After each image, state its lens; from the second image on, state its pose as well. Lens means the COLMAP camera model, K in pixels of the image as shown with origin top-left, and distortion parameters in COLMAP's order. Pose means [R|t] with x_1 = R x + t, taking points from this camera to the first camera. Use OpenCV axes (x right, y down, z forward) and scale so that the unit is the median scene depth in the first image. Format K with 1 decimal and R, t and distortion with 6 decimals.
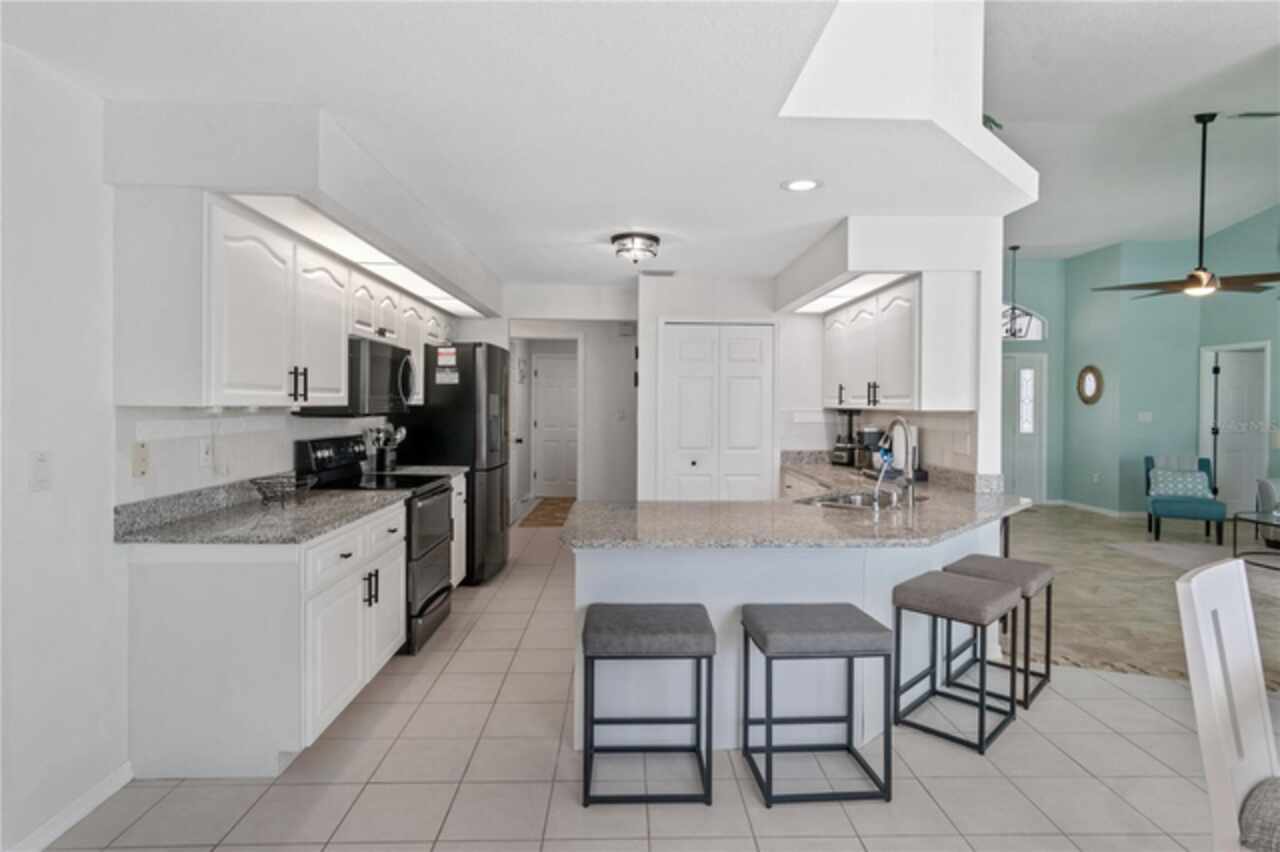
lens RADIAL K [[680.2, 0, 645.7], [0, 680.2, 416.5], [0, 0, 1]] dist [0.000868, -0.000049]
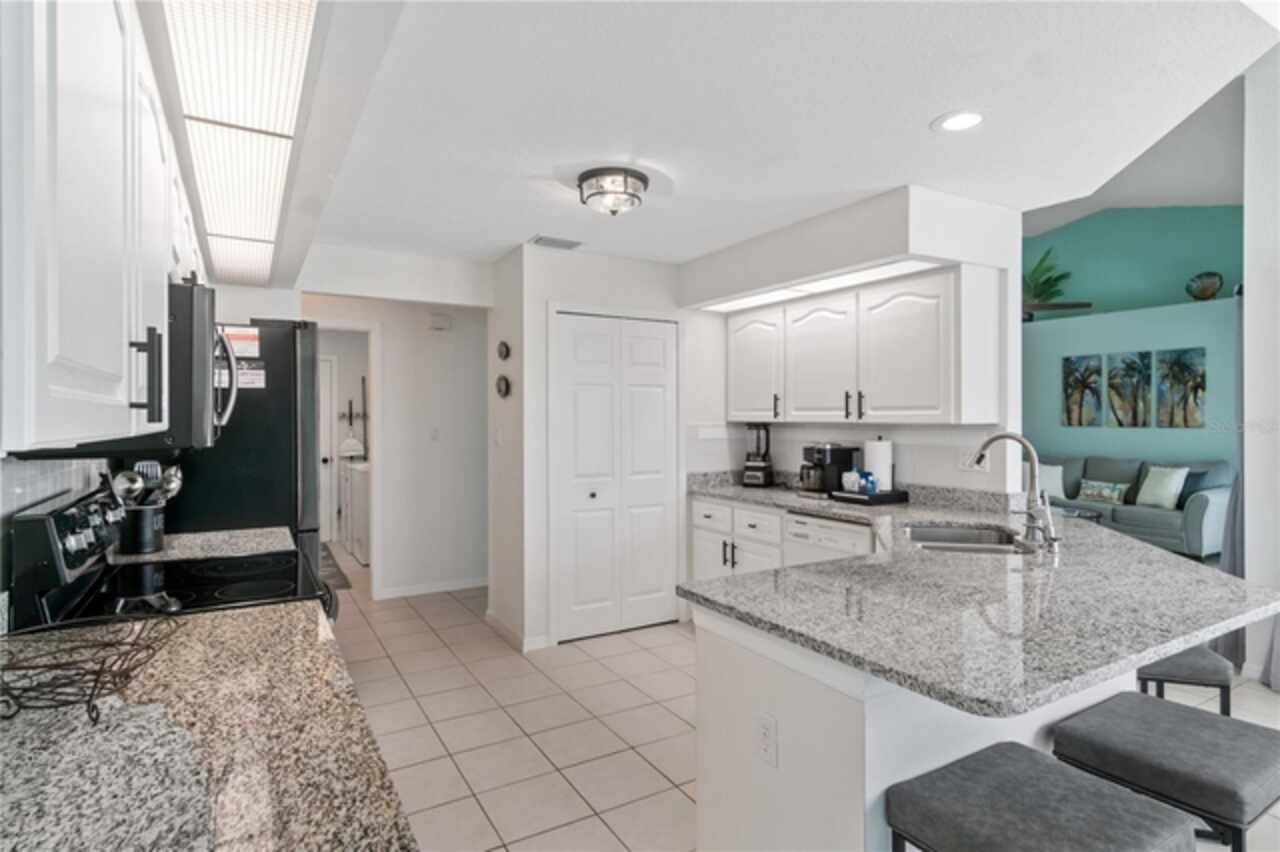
lens RADIAL K [[667.0, 0, 640.0], [0, 667.0, 426.0], [0, 0, 1]] dist [-0.000456, -0.000069]
pose [[0.876720, -0.015468, 0.480753, -0.269458], [0.018150, 0.999835, -0.000930, -0.009095], [-0.480659, 0.009541, 0.876855, 0.334724]]
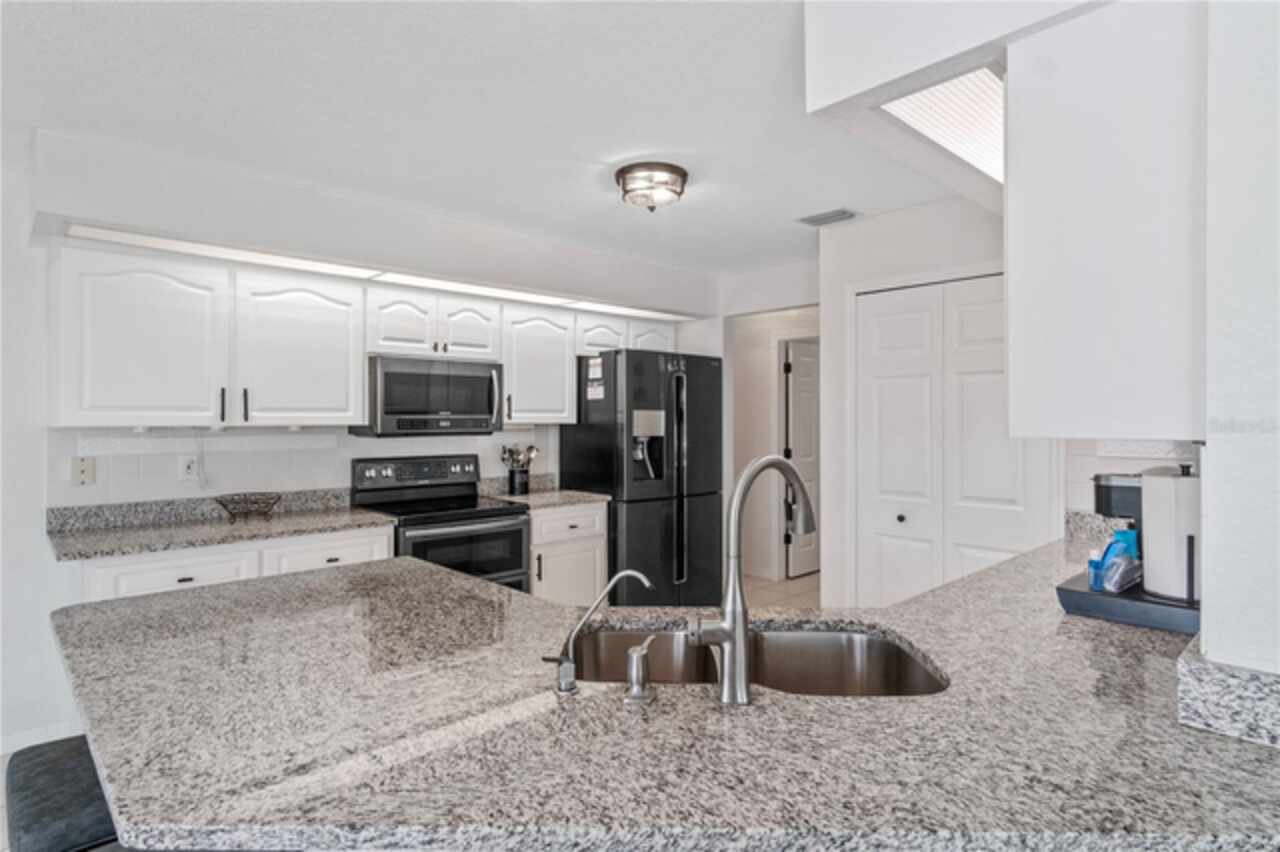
lens RADIAL K [[680.2, 0, 645.7], [0, 680.2, 416.5], [0, 0, 1]] dist [0.000868, -0.000049]
pose [[0.667651, -0.010184, -0.744404, 0.404649], [-0.008023, 0.999750, -0.020872, -0.008051], [0.744431, 0.019908, 0.667403, 0.464406]]
